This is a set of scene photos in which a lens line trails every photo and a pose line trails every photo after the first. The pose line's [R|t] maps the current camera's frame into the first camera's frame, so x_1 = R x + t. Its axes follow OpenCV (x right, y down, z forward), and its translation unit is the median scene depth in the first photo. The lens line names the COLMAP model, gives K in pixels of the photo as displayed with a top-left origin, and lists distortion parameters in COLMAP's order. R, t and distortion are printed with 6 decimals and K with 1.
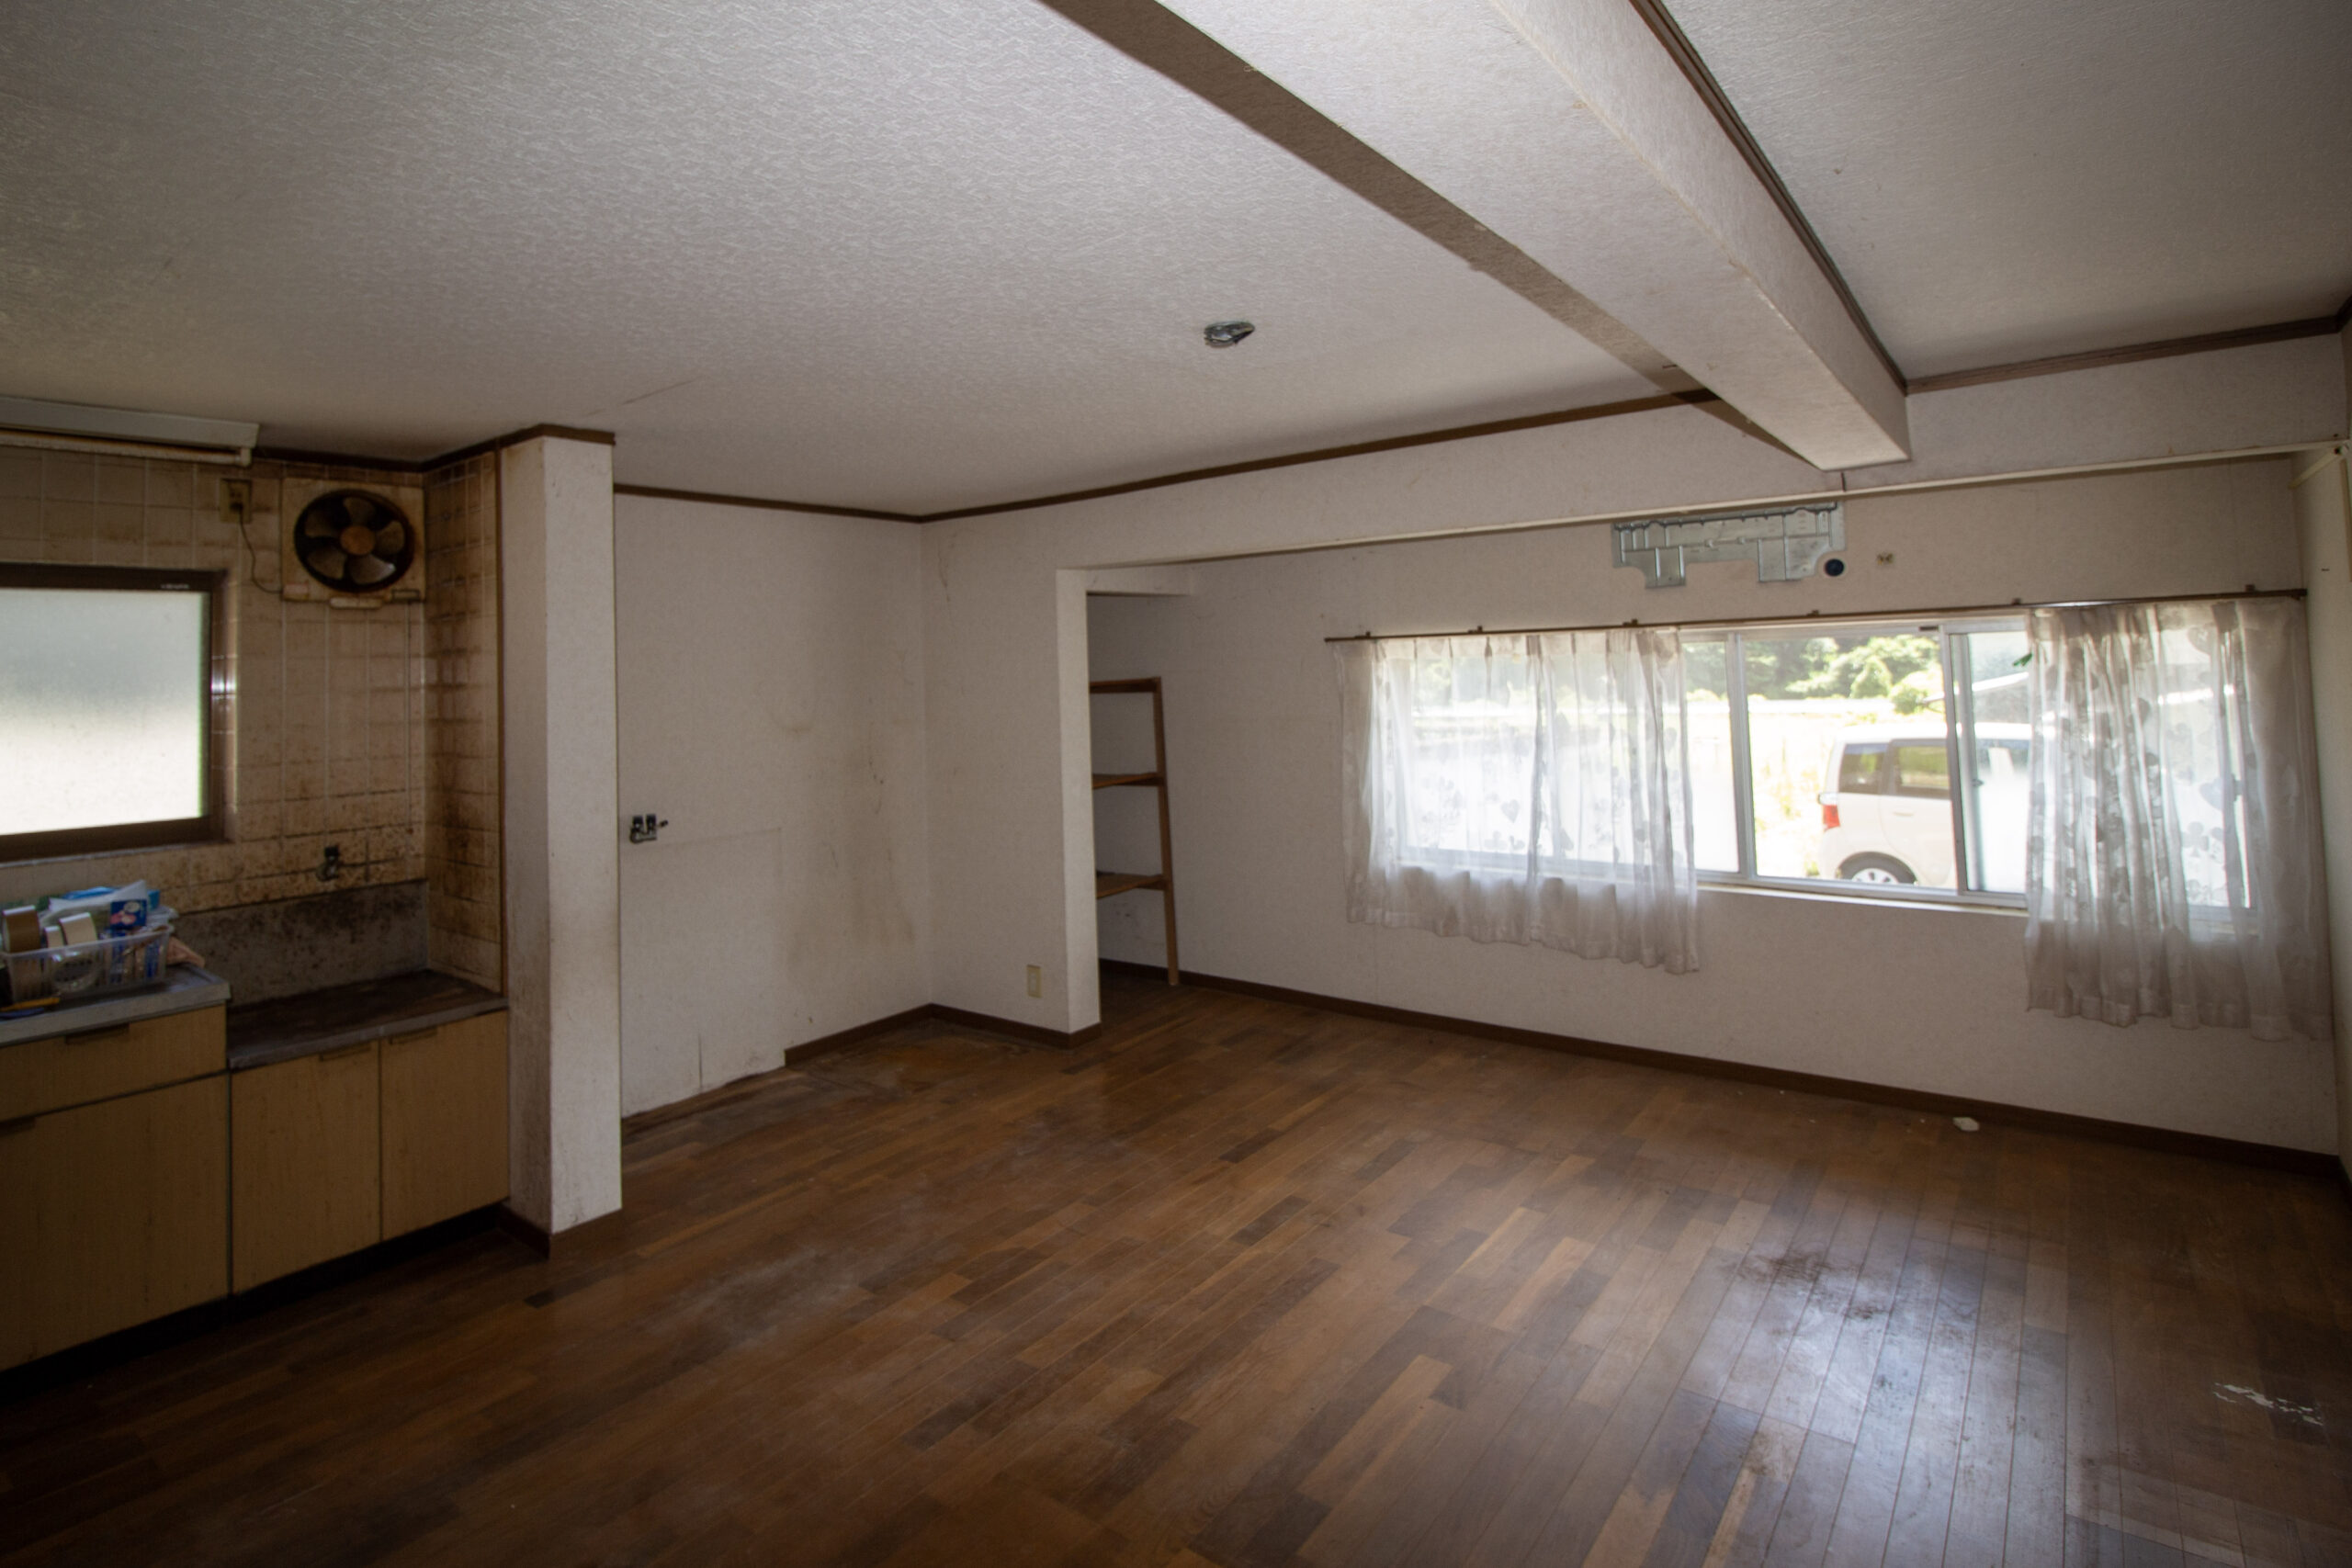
lens RADIAL K [[1169.5, 0, 1189.1], [0, 1169.5, 610.9], [0, 0, 1]] dist [-0.002719, -0.010598]
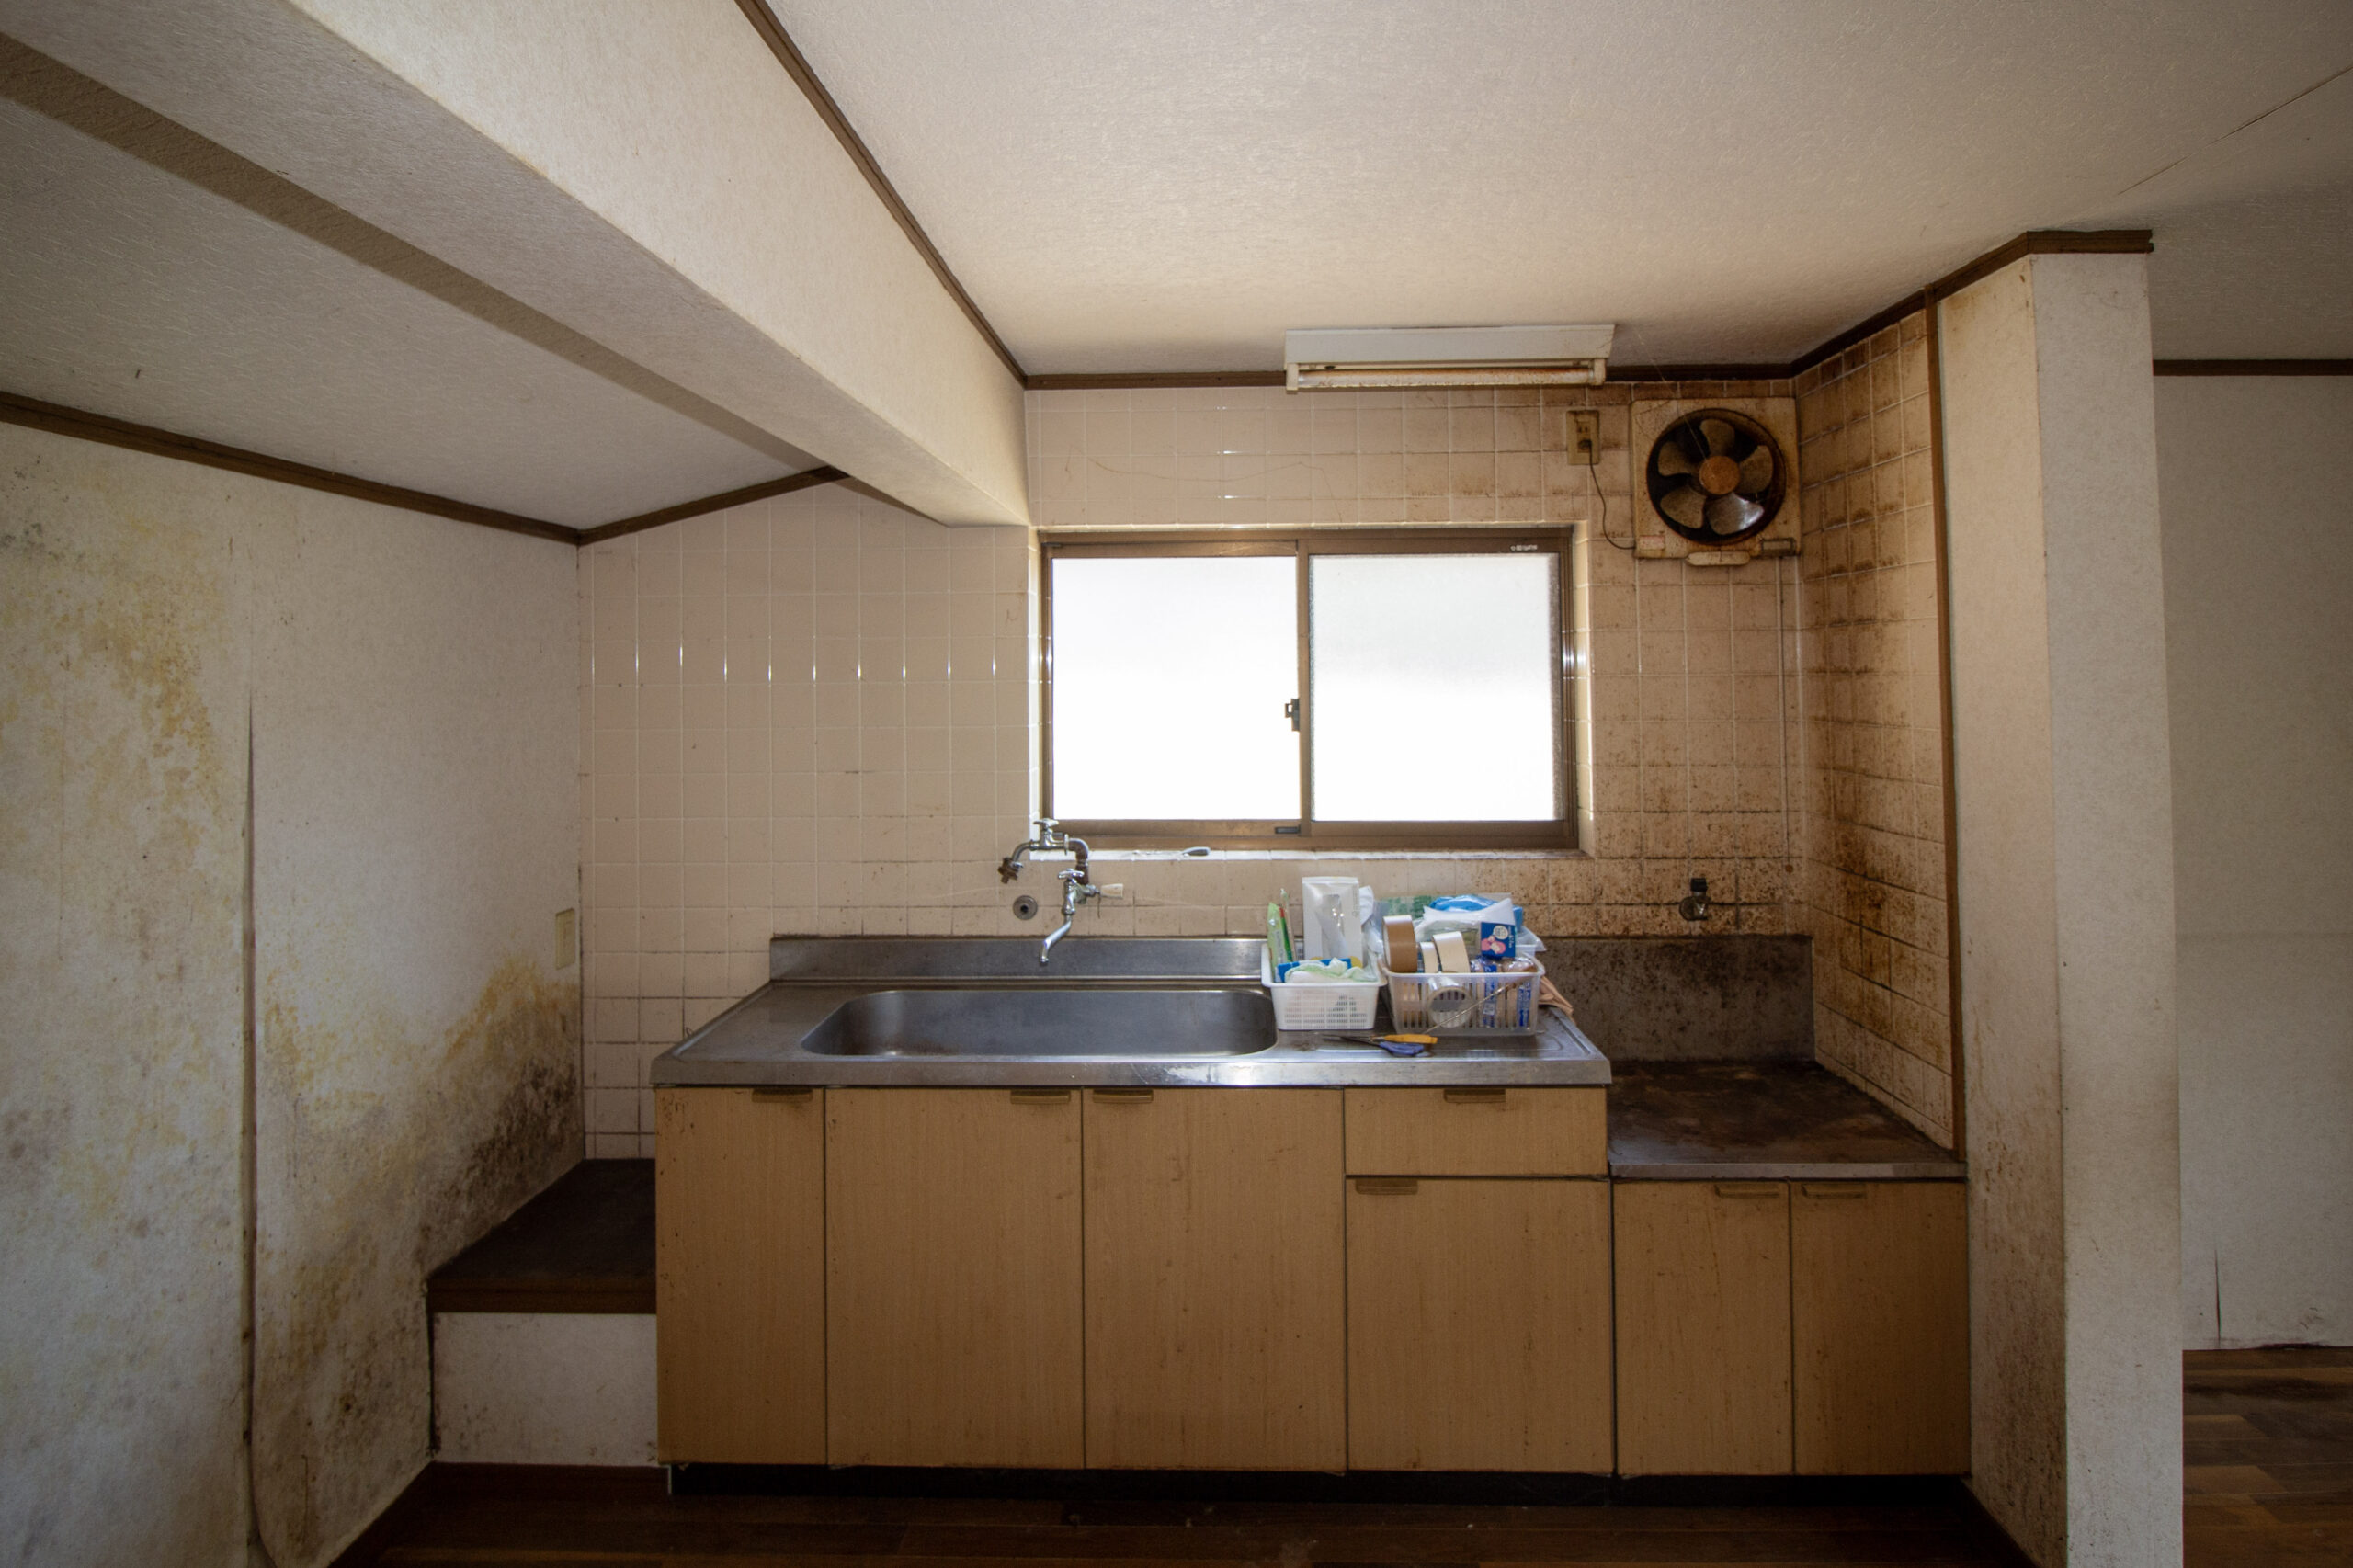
lens RADIAL K [[1170.1, 0, 1189.6], [0, 1170.1, 610.8], [0, 0, 1]] dist [-0.002719, -0.010598]
pose [[0.574769, -0.016859, -0.818142, -0.302614], [0.026715, 0.999641, -0.001831, 0.019735], [0.817879, -0.020805, 0.575014, 0.293214]]
